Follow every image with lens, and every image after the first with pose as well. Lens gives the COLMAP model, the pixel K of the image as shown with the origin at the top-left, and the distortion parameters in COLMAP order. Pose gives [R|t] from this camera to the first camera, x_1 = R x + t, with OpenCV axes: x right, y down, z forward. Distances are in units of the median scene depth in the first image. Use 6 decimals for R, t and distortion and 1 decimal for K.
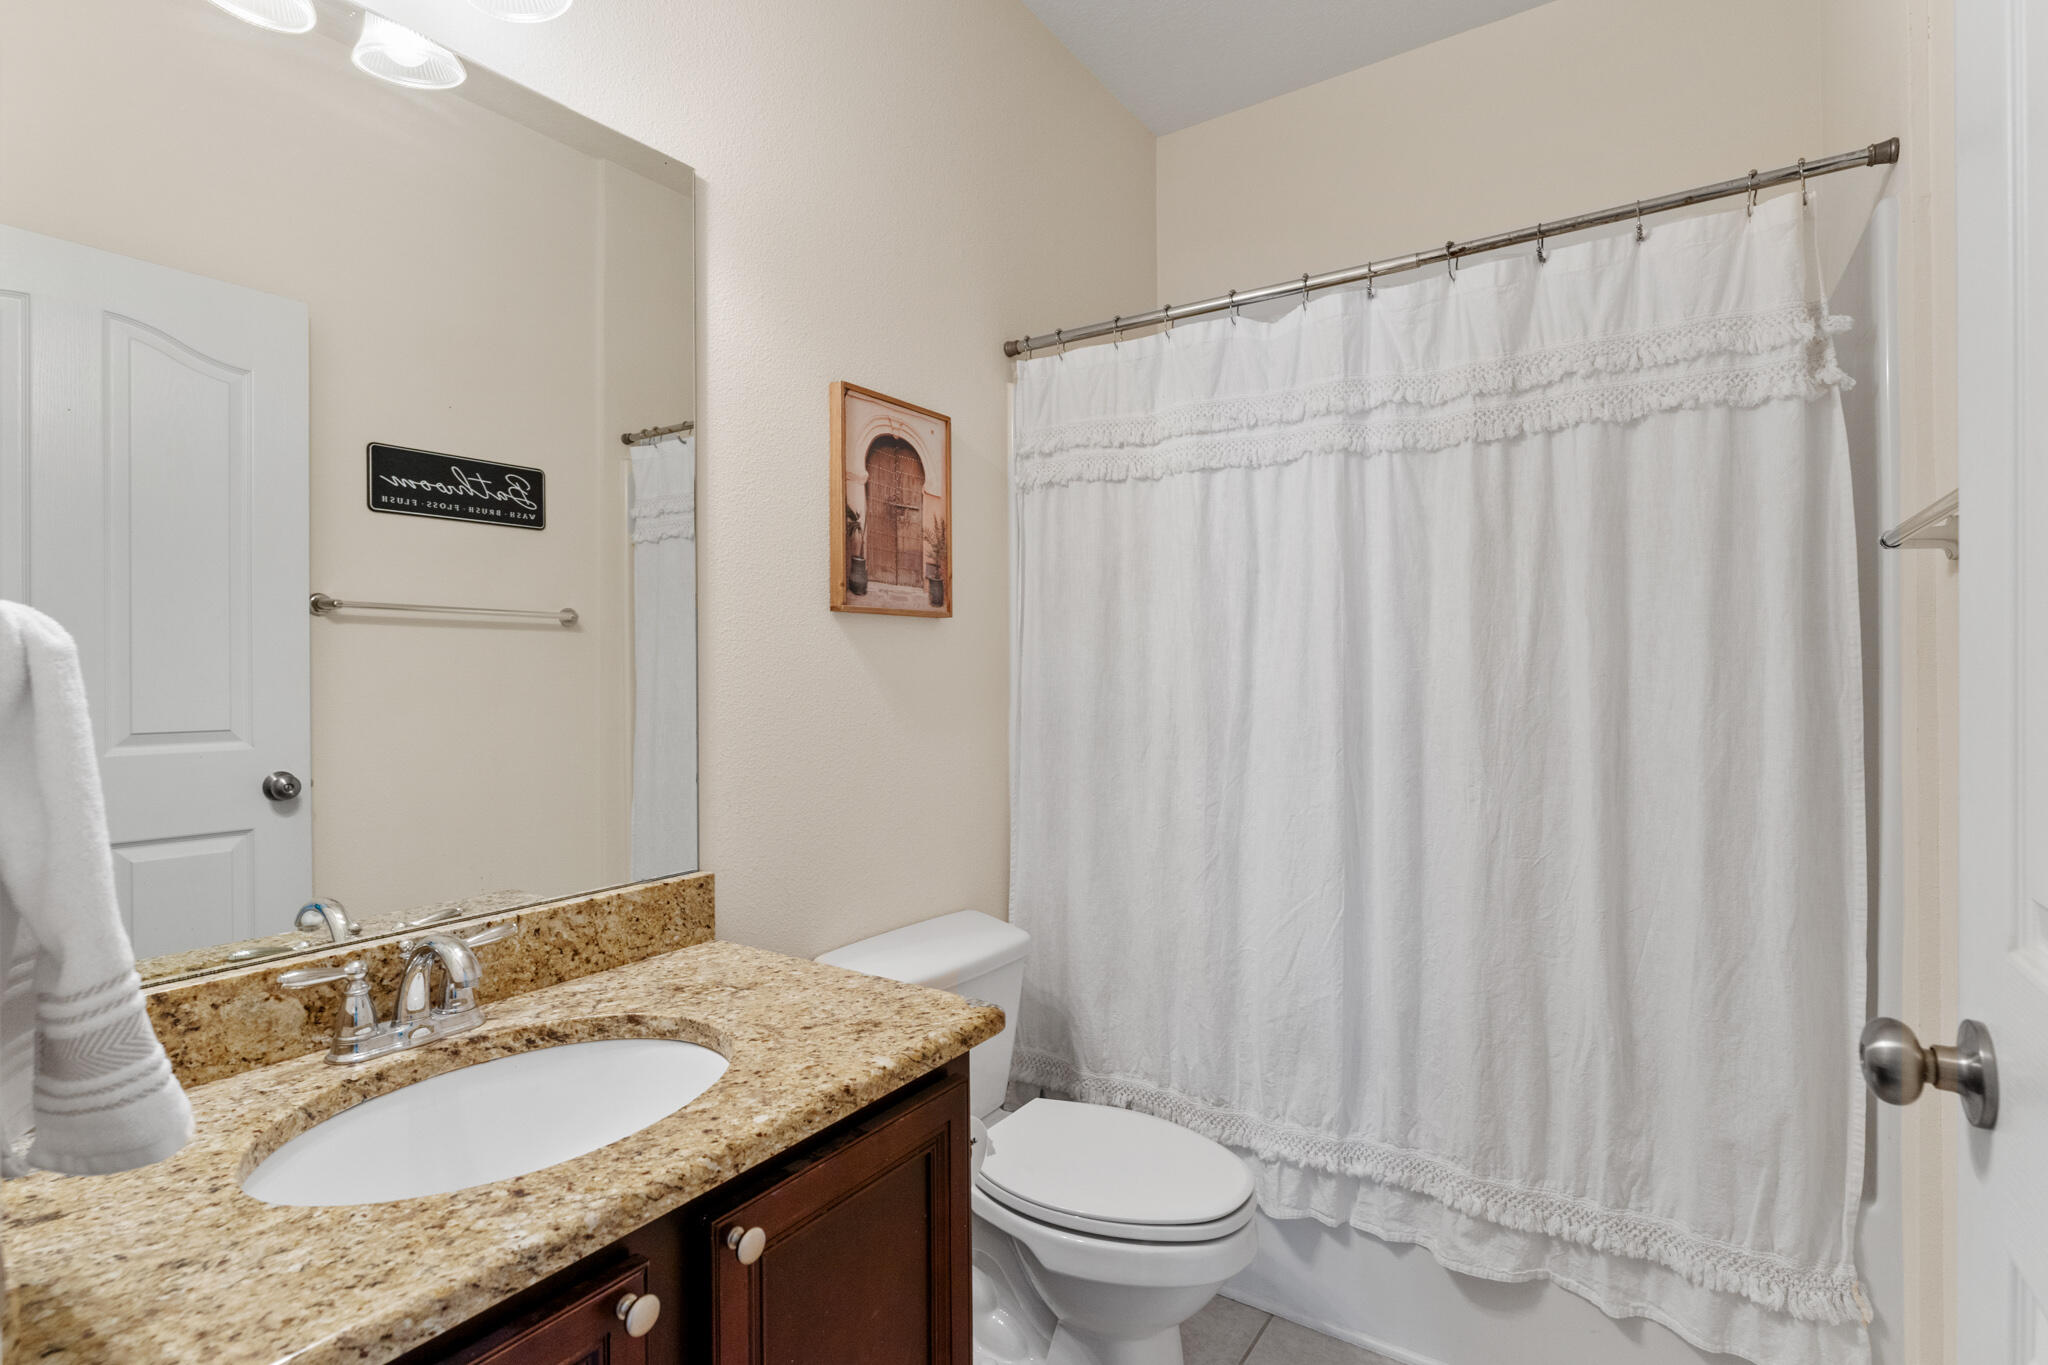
lens RADIAL K [[946.1, 0, 1023.6], [0, 946.1, 669.6], [0, 0, 1]] dist [-0.001255, -0.000102]
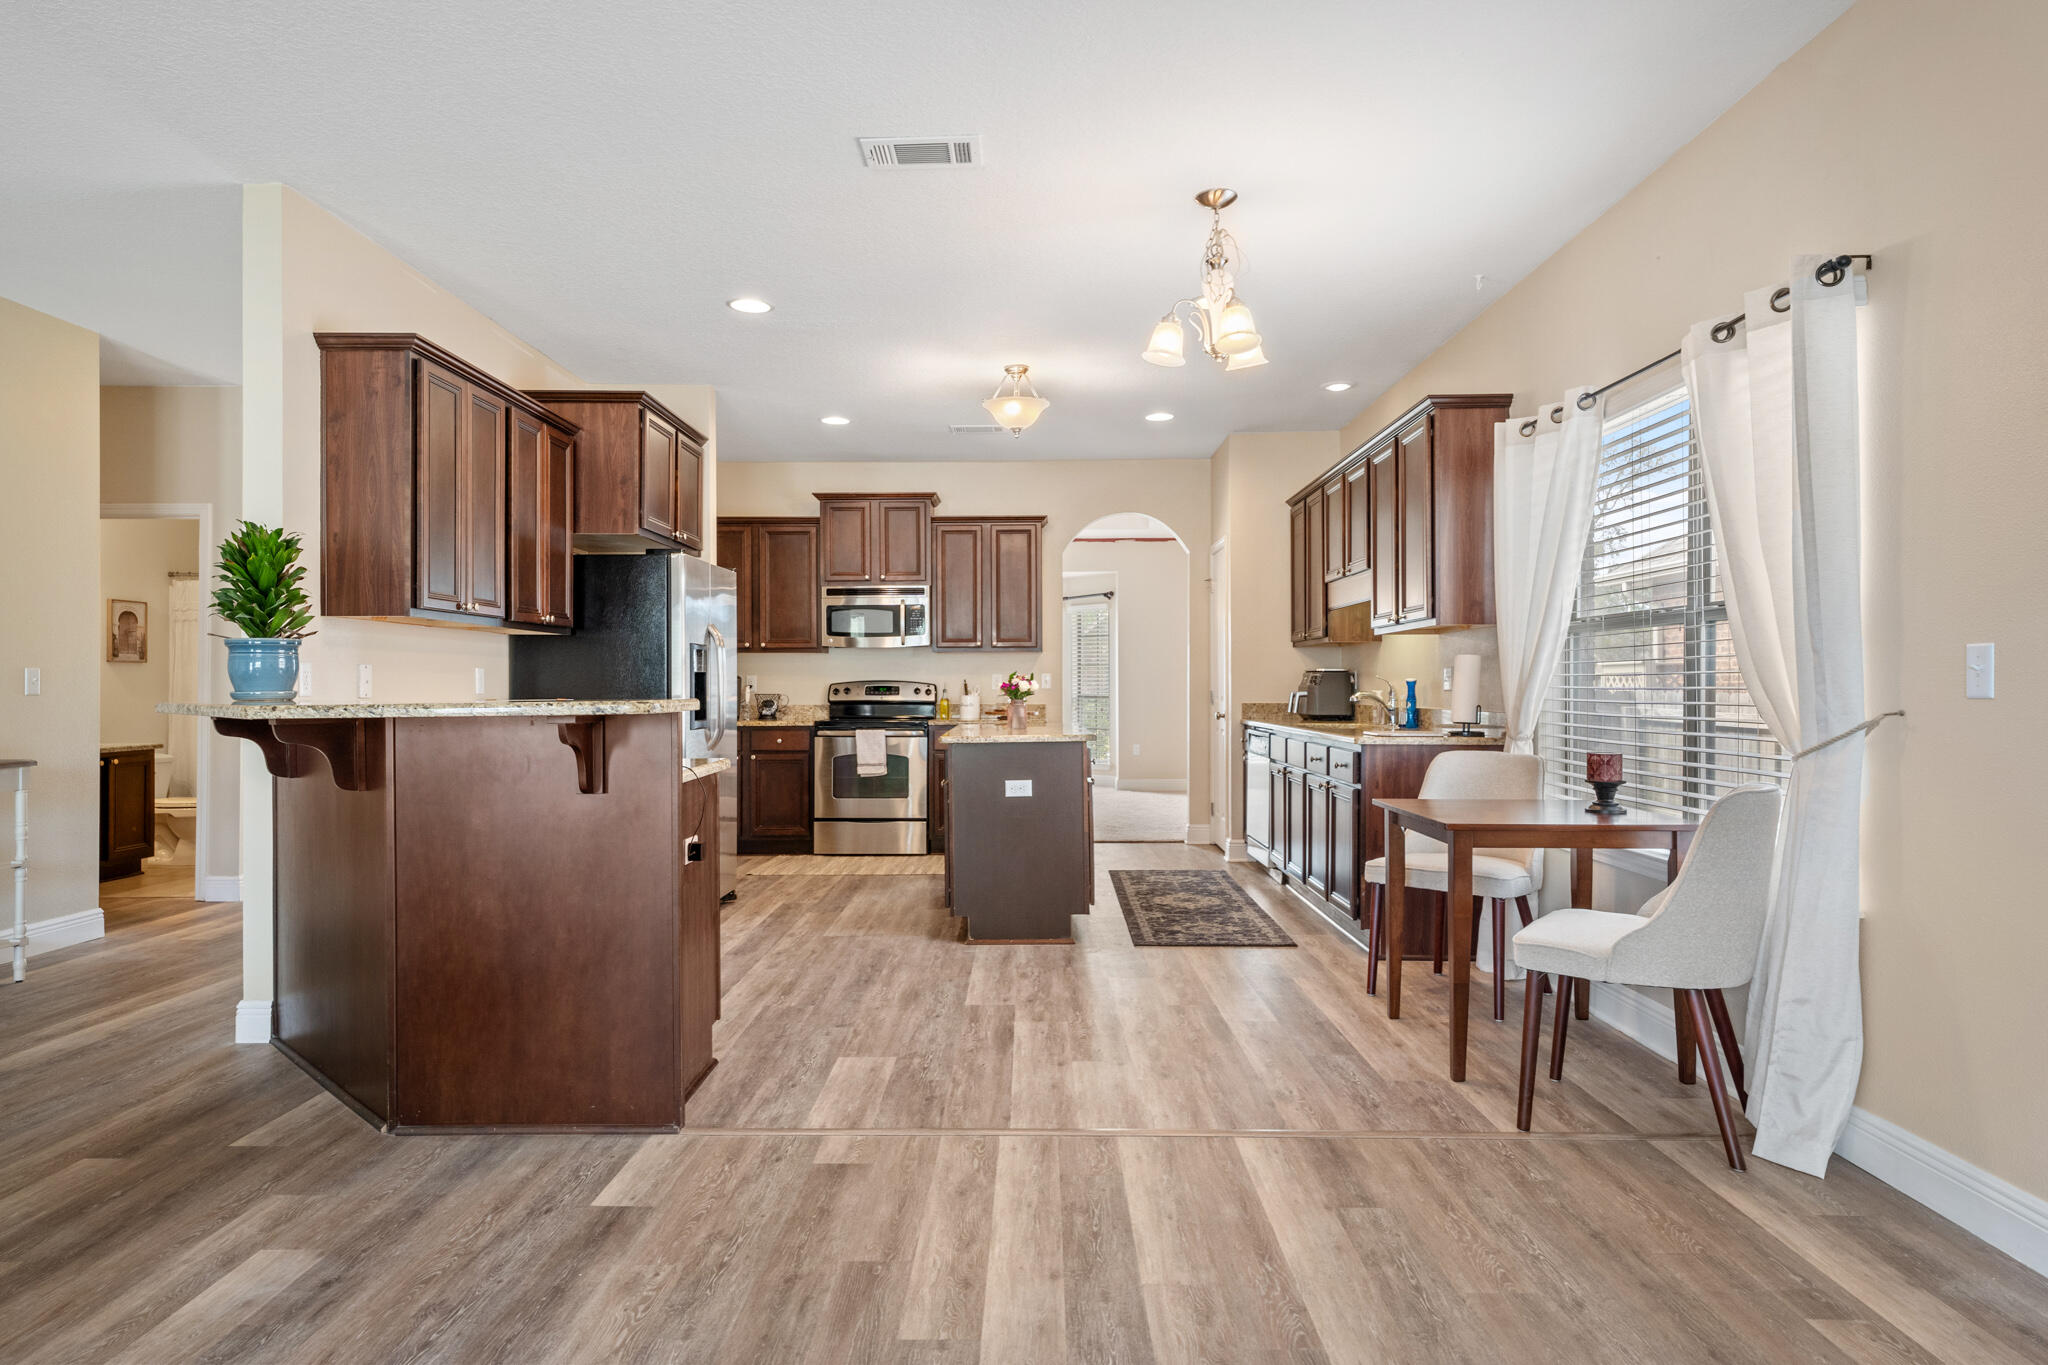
lens RADIAL K [[1186.5, 0, 1020.4], [0, 1186.5, 684.4], [0, 0, 1]] dist [0.007354, 0.002803]
pose [[0.832351, 0.007540, 0.554198, 0.264687], [-0.004525, 0.999967, -0.006810, 0.060839], [-0.554231, 0.003160, 0.832357, -7.029092]]
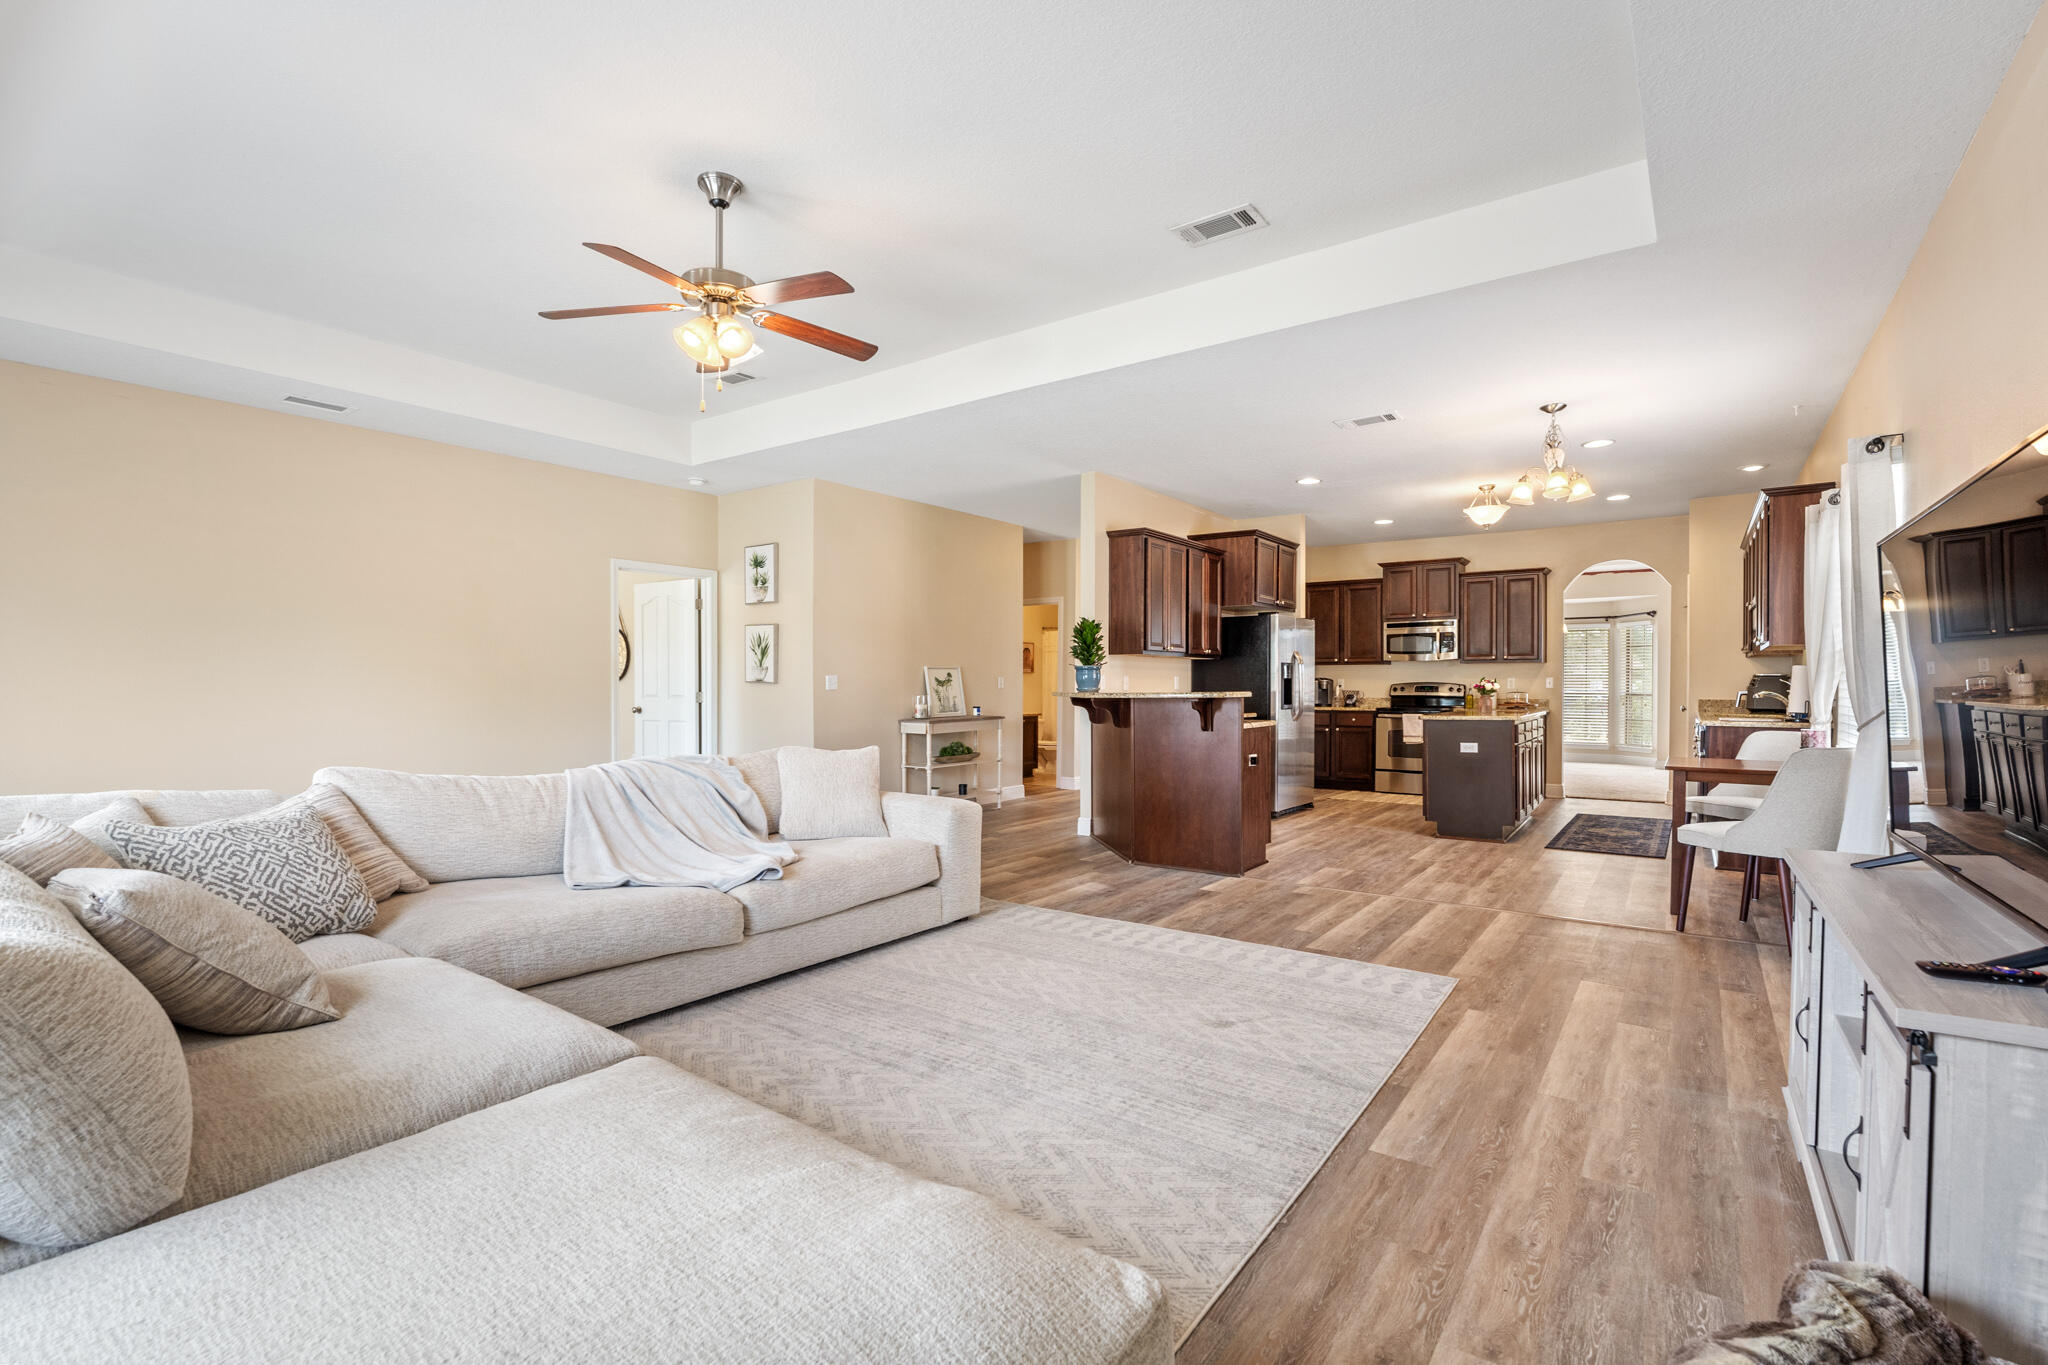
lens RADIAL K [[894.0, 0, 1015.1], [0, 894.0, 677.4], [0, 0, 1]] dist [-0.013213, 0.001272]
pose [[0.998741, 0.009578, -0.049242, 0.167948], [-0.010049, 0.999906, -0.009326, 0.060986], [0.049148, 0.009809, 0.998743, -8.838967]]
